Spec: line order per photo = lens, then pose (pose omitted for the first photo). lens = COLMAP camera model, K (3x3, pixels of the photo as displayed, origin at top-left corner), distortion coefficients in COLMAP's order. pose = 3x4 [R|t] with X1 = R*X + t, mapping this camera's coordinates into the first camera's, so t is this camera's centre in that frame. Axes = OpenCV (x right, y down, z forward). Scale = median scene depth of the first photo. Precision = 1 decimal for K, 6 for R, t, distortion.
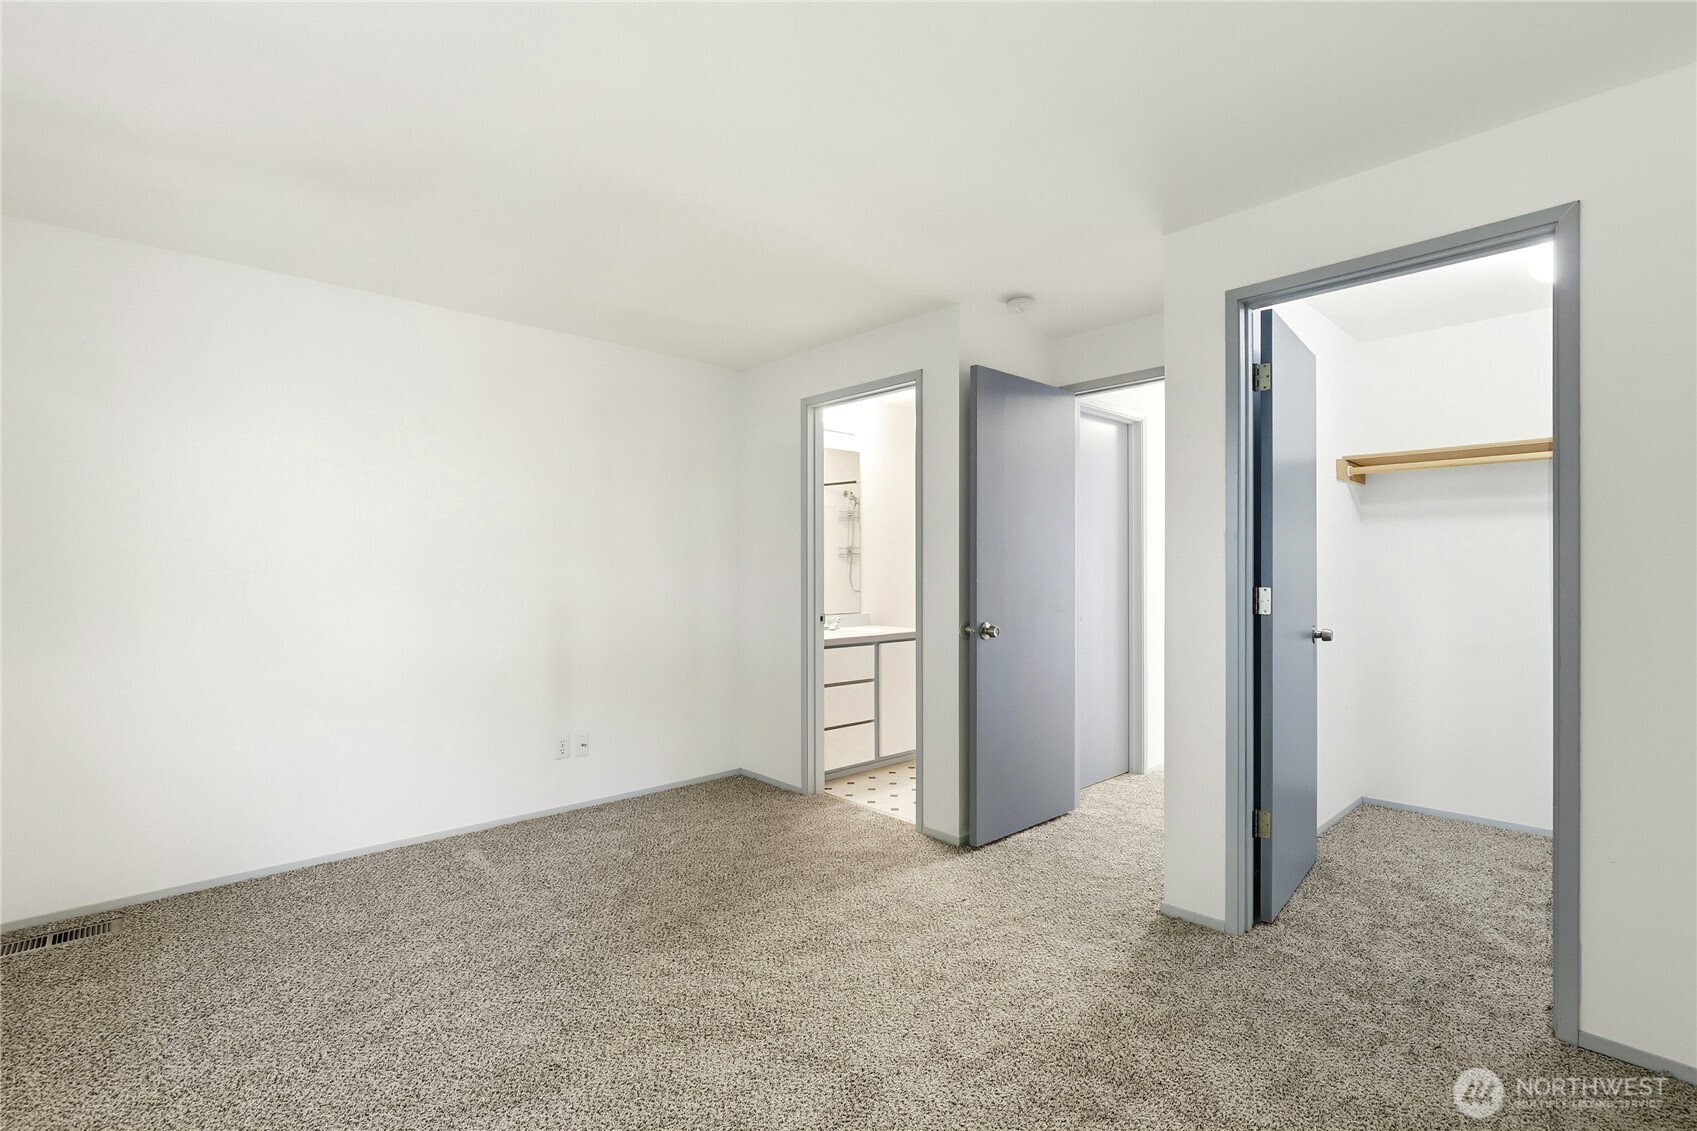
lens RADIAL K [[790.7, 0, 859.3], [0, 790.7, 565.5], [0, 0, 1]] dist [-0.001637, -0.000098]
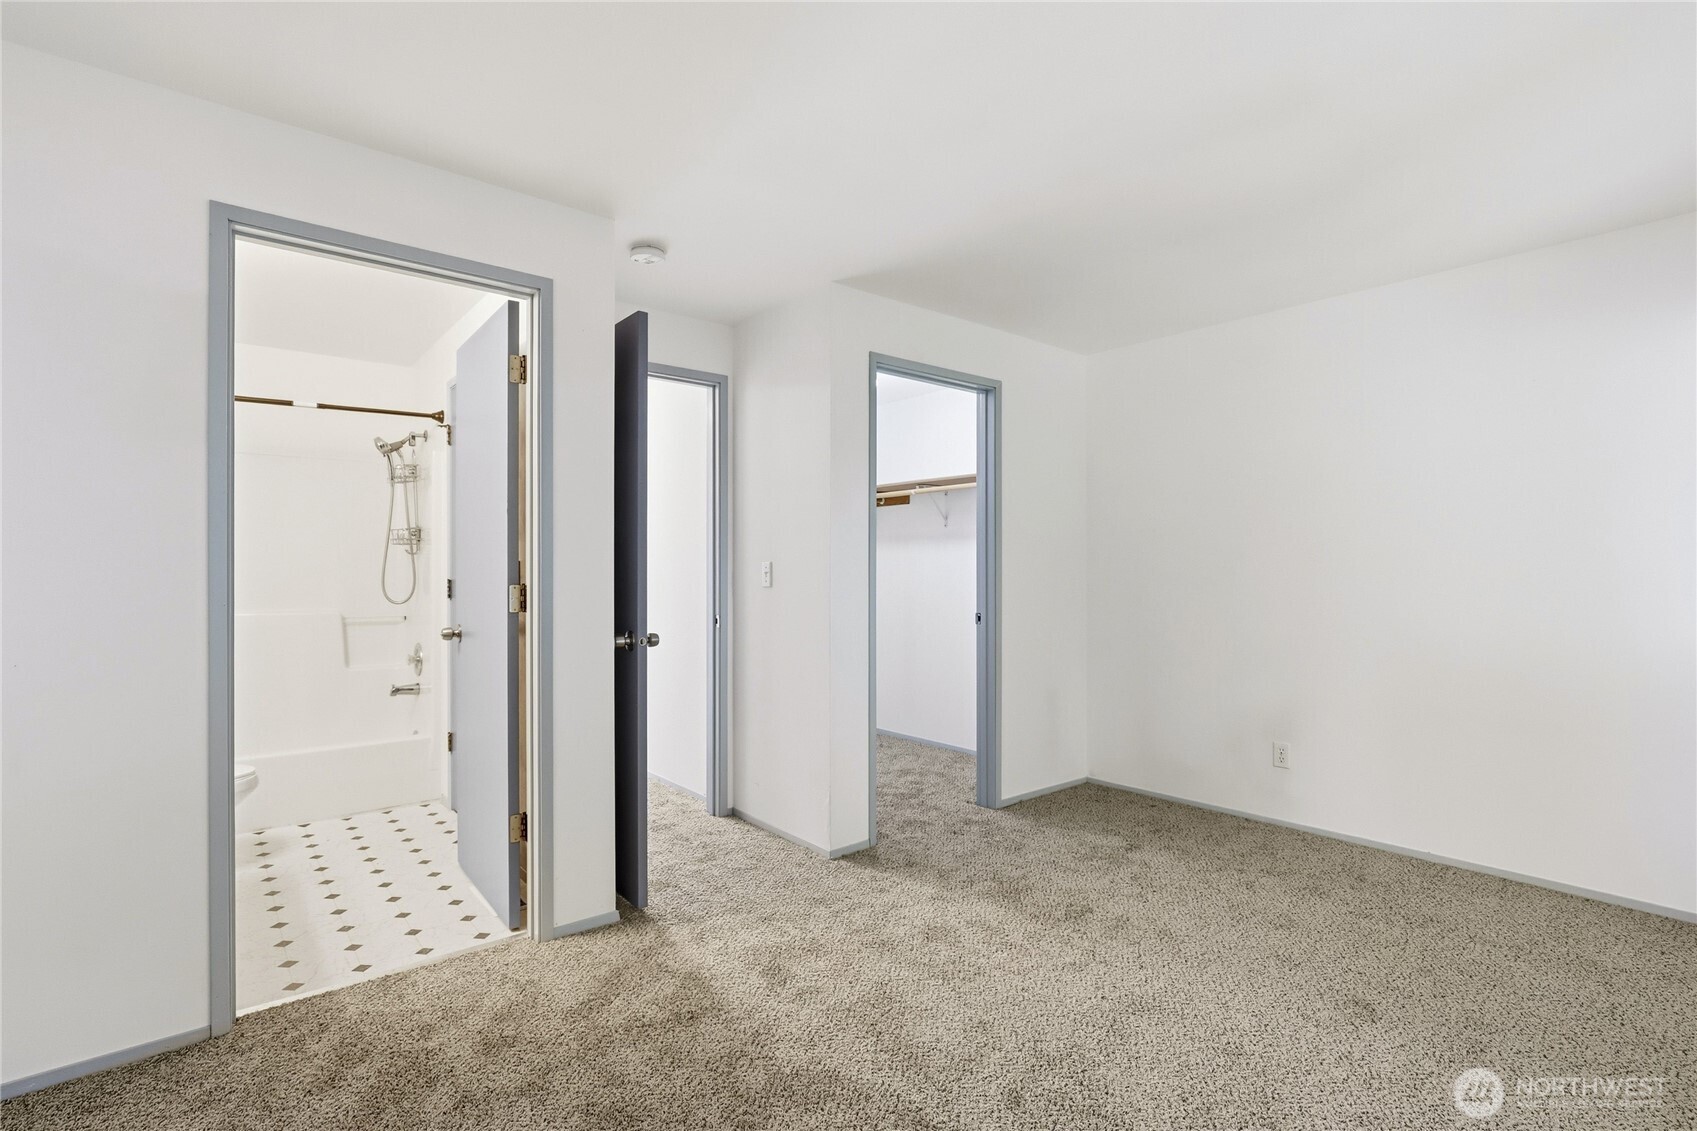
lens RADIAL K [[790.7, 0, 855.5], [0, 790.7, 571.2], [0, 0, 1]] dist [-0.001637, -0.000098]
pose [[0.067814, 0.000149, 0.997698, -0.635627], [-0.003321, 0.999994, 0.000077, 0.010529], [-0.997692, -0.003319, 0.067814, 0.718725]]
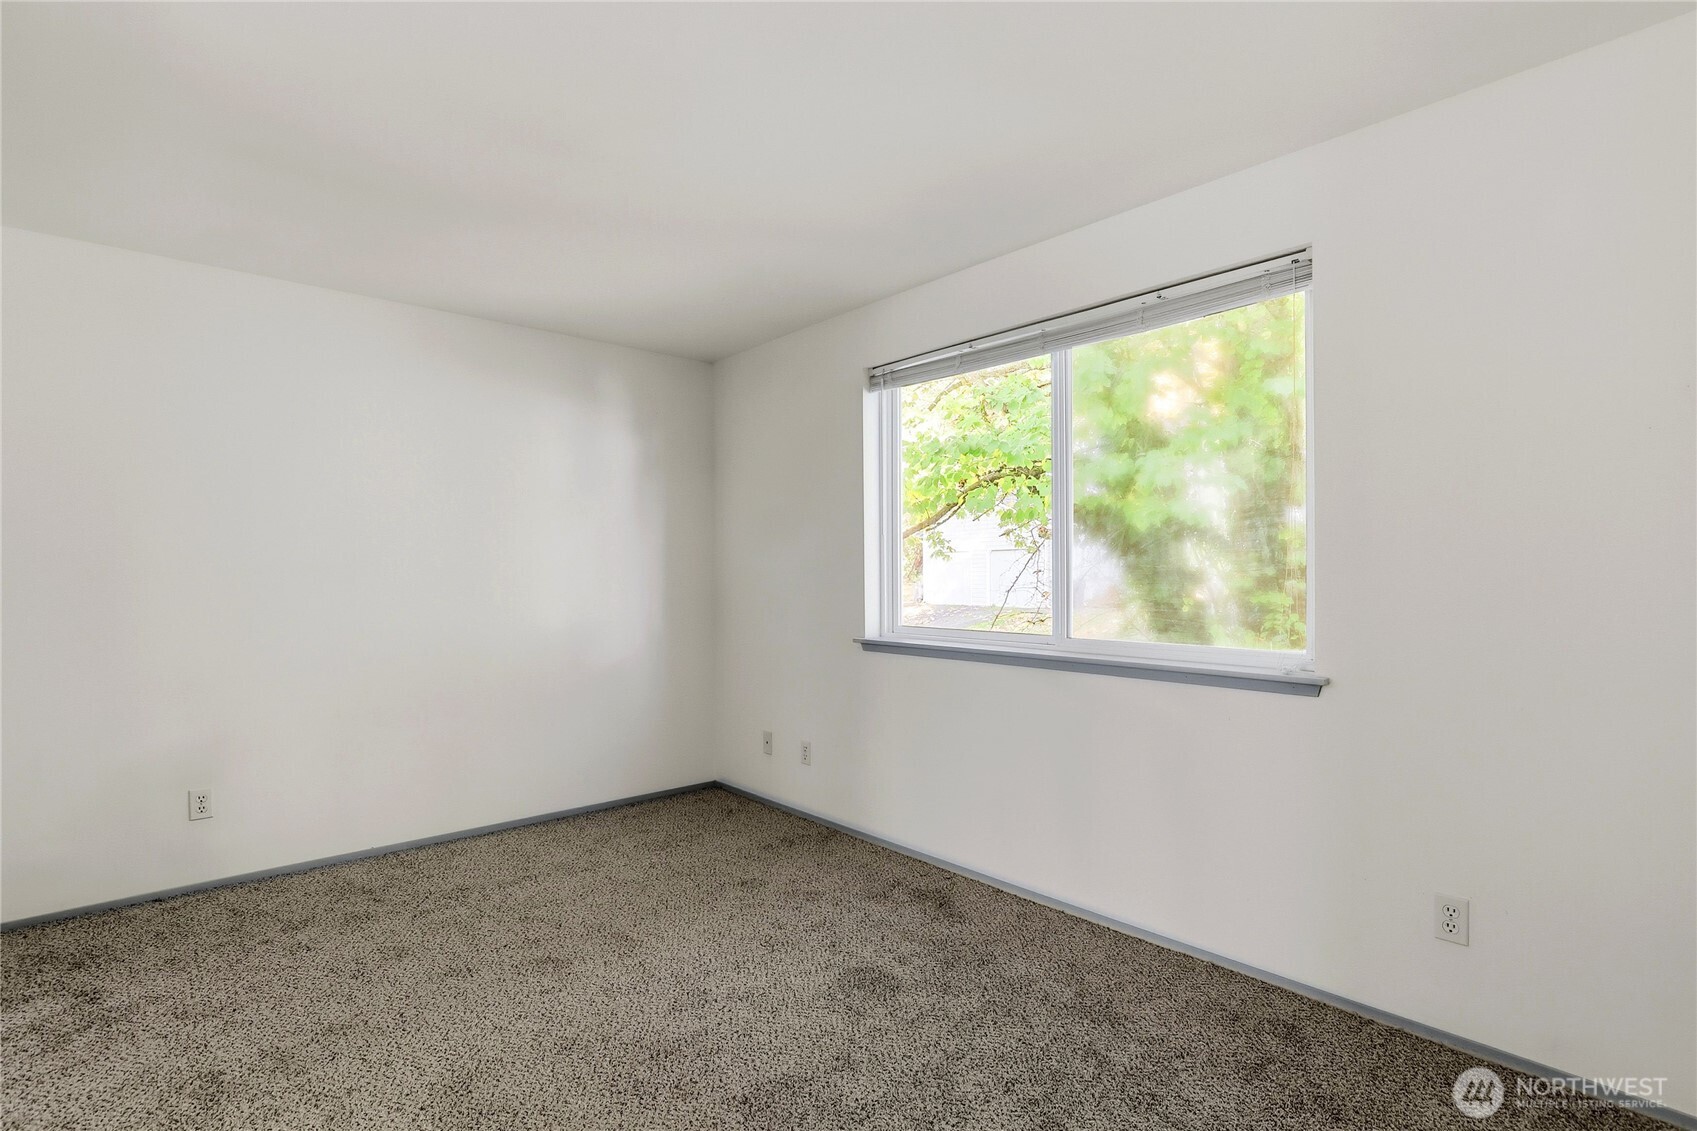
lens RADIAL K [[790.7, 0, 844.0], [0, 790.7, 571.6], [0, 0, 1]] dist [-0.001637, -0.000098]
pose [[-0.998773, 0.000092, 0.049522, -0.291826], [-0.000533, 0.999921, -0.012596, 0.010031], [-0.049519, -0.012607, -0.998694, 1.059855]]
